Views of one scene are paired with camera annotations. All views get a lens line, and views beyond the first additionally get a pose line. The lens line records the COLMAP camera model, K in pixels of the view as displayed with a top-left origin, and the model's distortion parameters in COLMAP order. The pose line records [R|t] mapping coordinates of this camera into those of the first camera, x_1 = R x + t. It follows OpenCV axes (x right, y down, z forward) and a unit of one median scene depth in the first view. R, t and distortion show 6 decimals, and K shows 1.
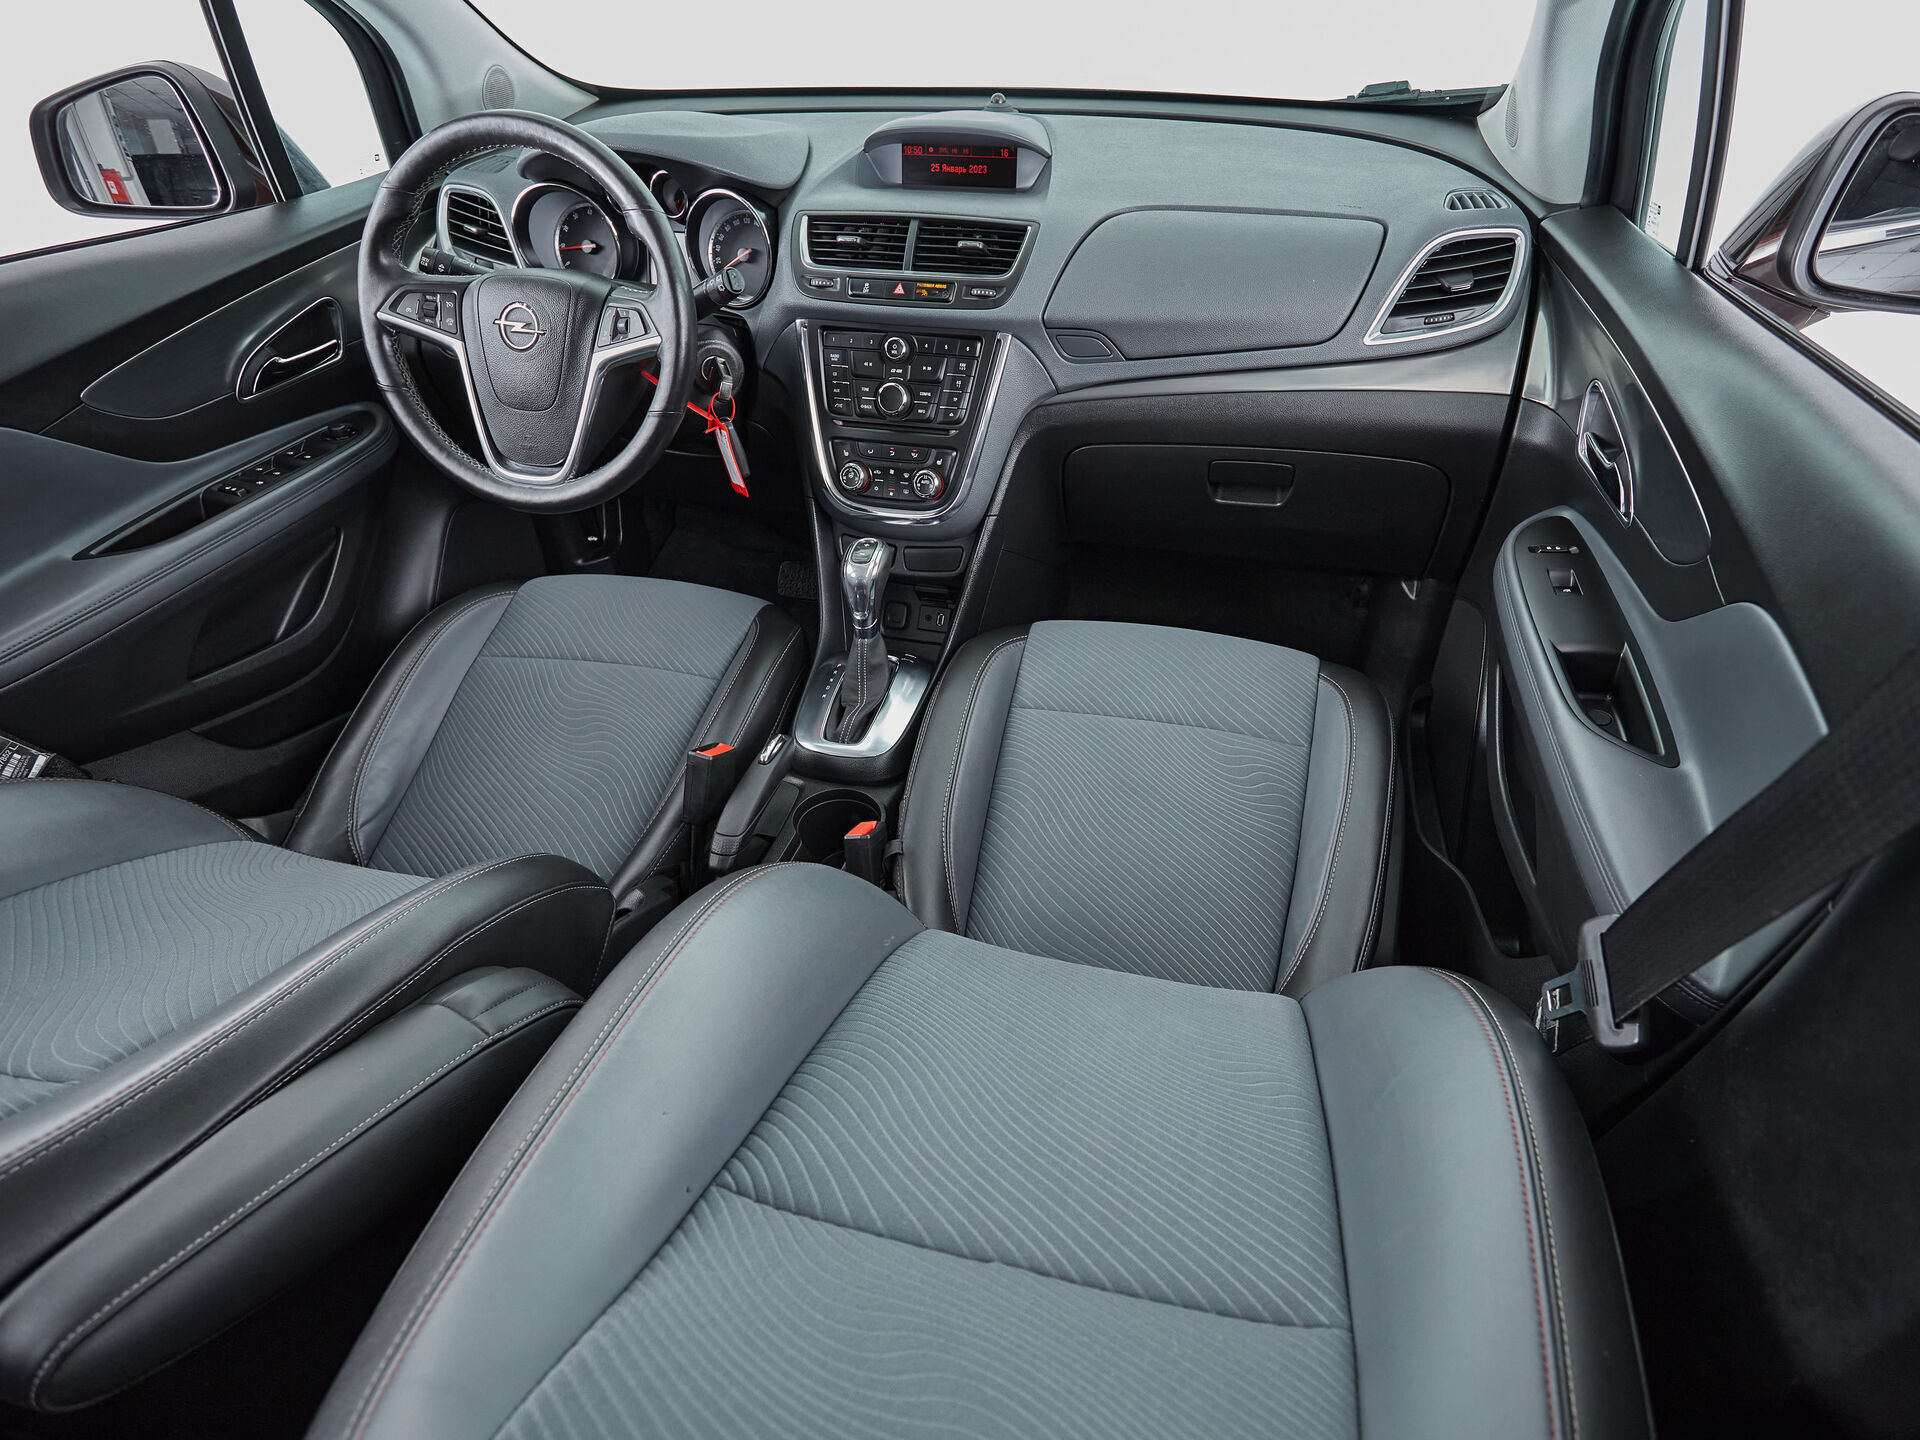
lens RADIAL K [[1029.5, 0, 1018.3], [0, 1029.5, 722.8], [0, 0, 1]] dist [0.001172, -0.002305]
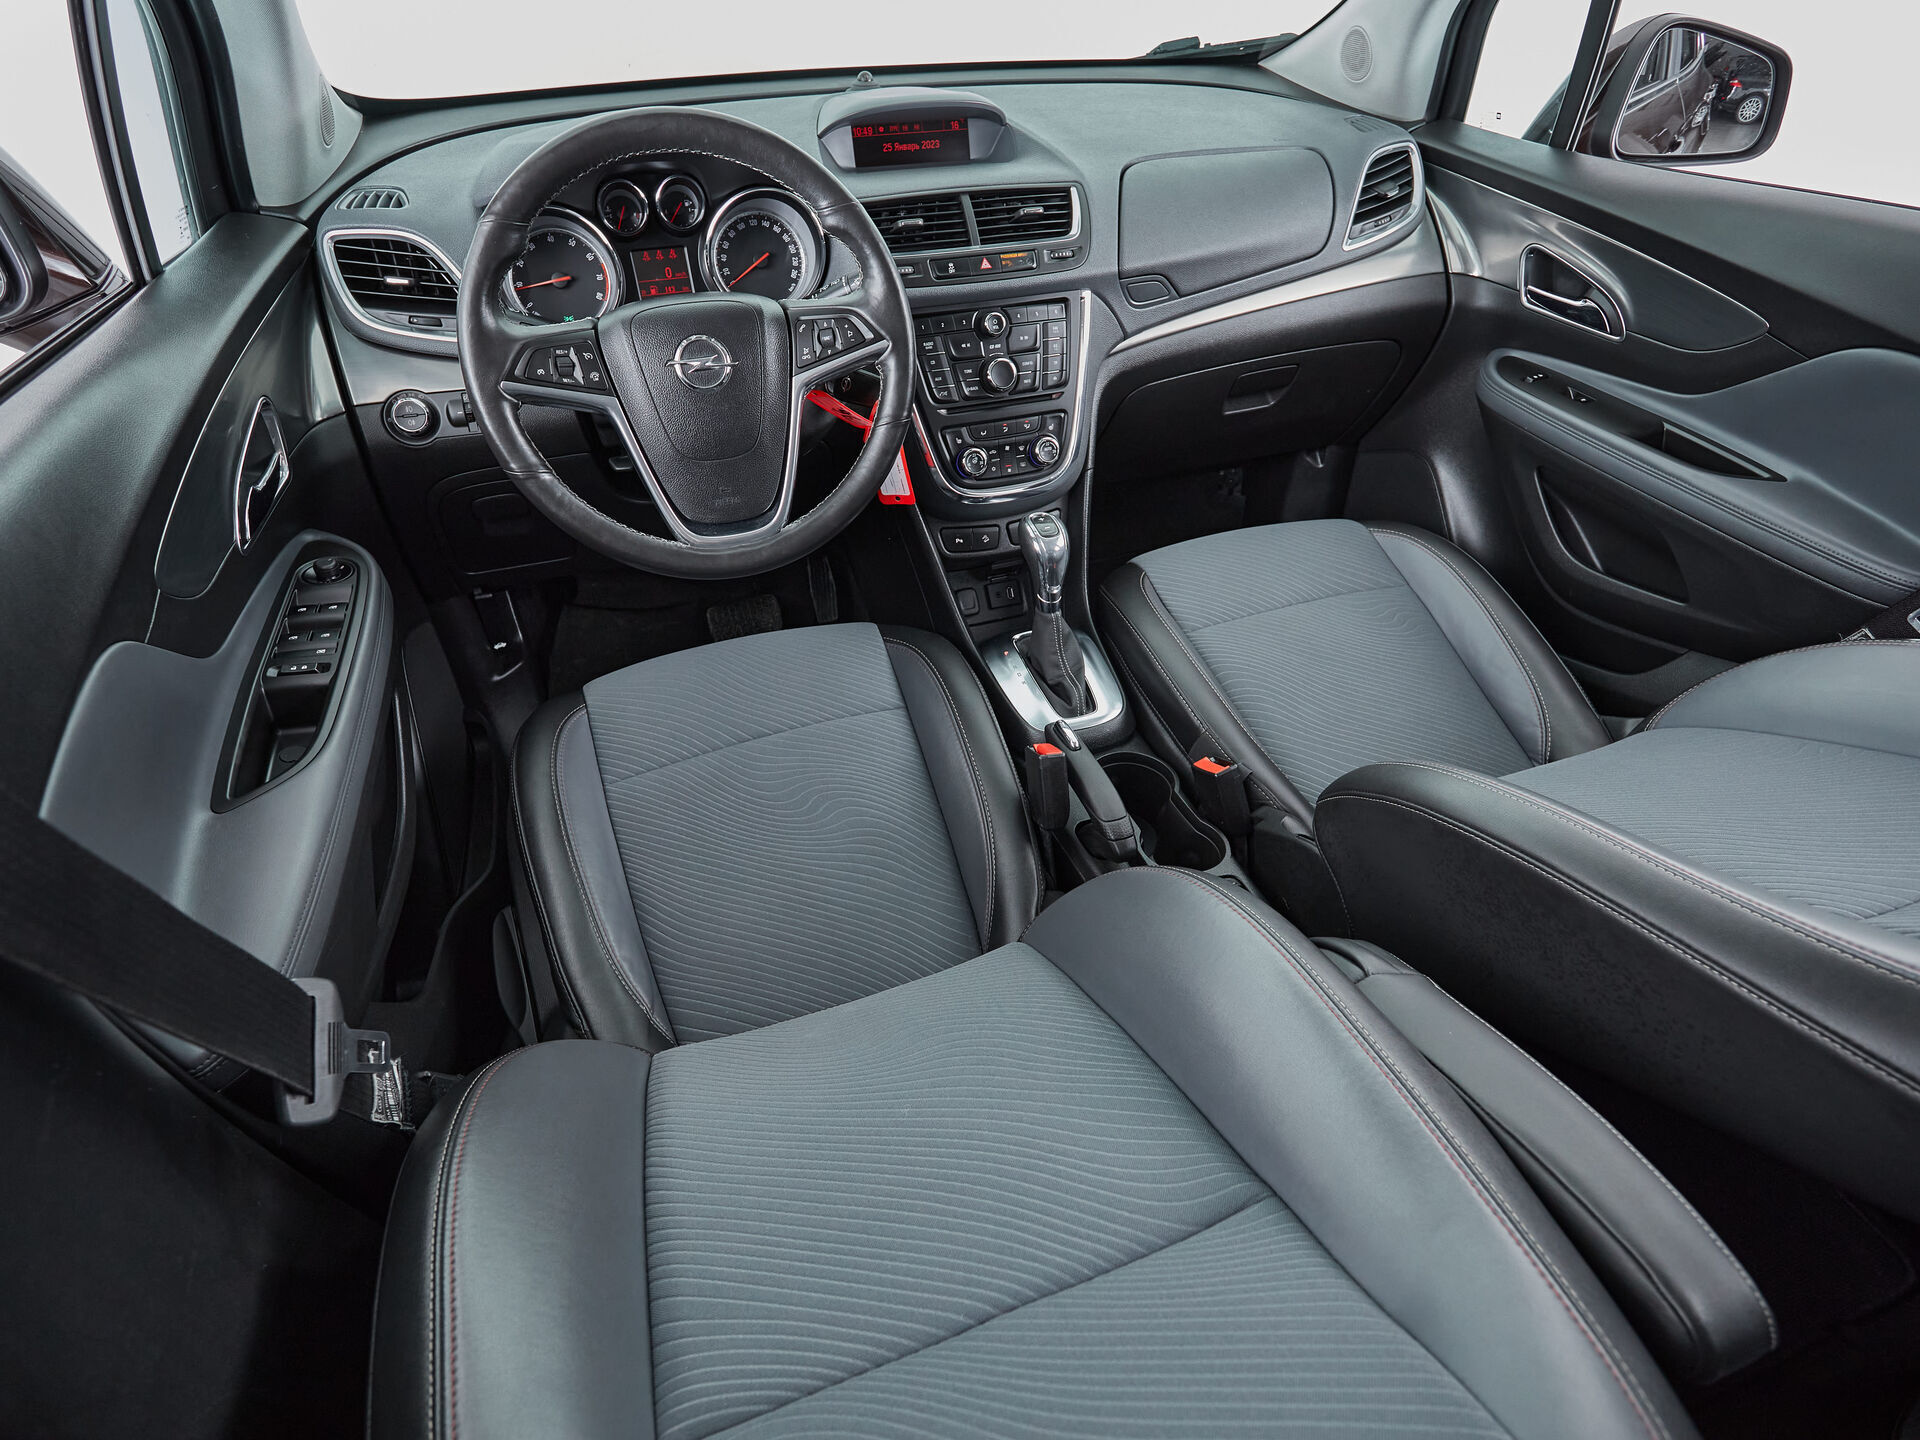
lens RADIAL K [[1029.5, 0, 969.6], [0, 1029.5, 719.6], [0, 0, 1]] dist [0.001172, -0.002305]
pose [[0.836866, -0.335872, 0.432257, -0.690000], [0.335078, 0.938729, 0.080688, -0.093085], [-0.432873, 0.077315, 0.898133, 0.148405]]
